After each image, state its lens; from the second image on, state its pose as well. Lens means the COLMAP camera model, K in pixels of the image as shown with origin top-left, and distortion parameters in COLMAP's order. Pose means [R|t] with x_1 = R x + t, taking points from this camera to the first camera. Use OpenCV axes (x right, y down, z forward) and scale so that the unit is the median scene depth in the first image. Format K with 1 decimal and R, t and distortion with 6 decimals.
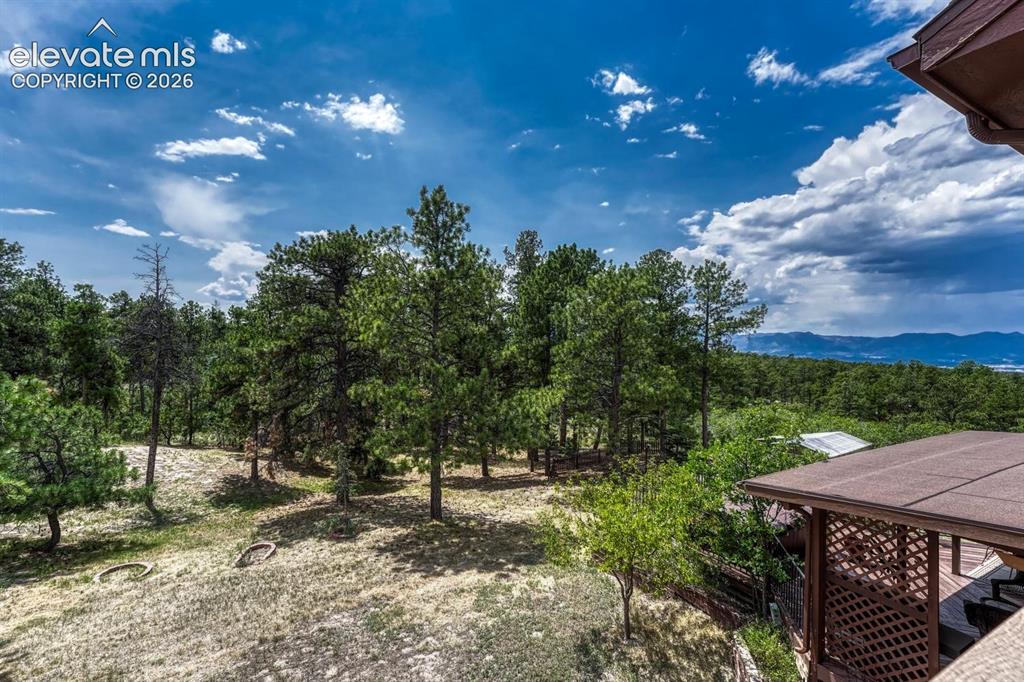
lens RADIAL K [[424.9, 0, 509.5], [0, 424.9, 344.6], [0, 0, 1]] dist [-0.012187, -0.000649]
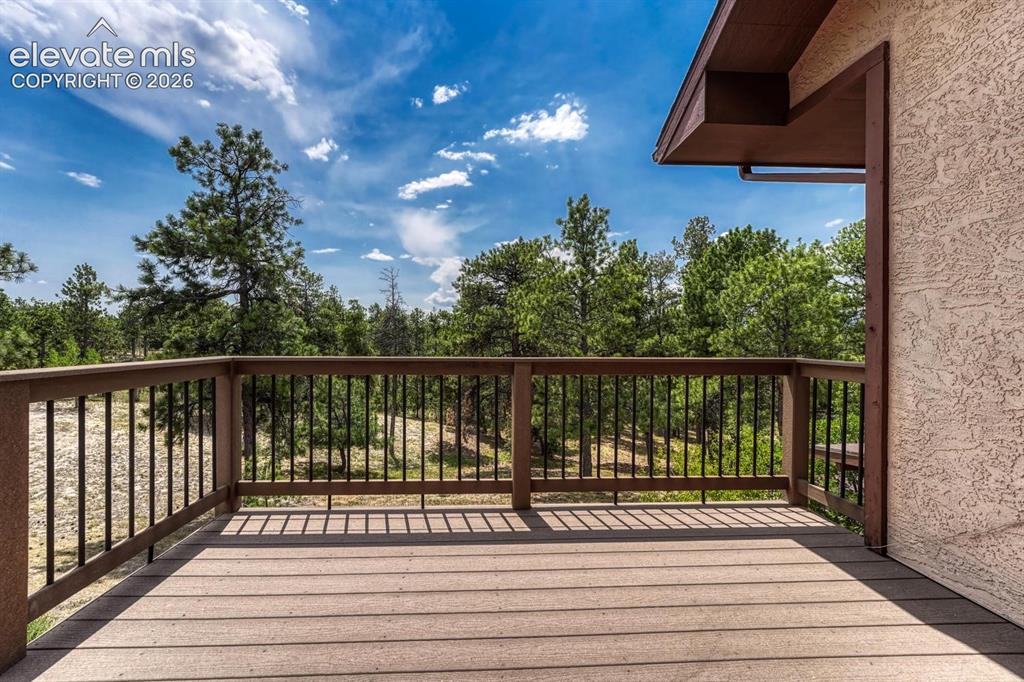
lens RADIAL K [[424.9, 0, 509.5], [0, 424.9, 344.6], [0, 0, 1]] dist [-0.012187, -0.000649]
pose [[0.898595, -0.012501, -0.438600, 0.093310], [0.015401, 0.999877, 0.003055, 0.012882], [0.438508, -0.009500, 0.898677, -0.071065]]
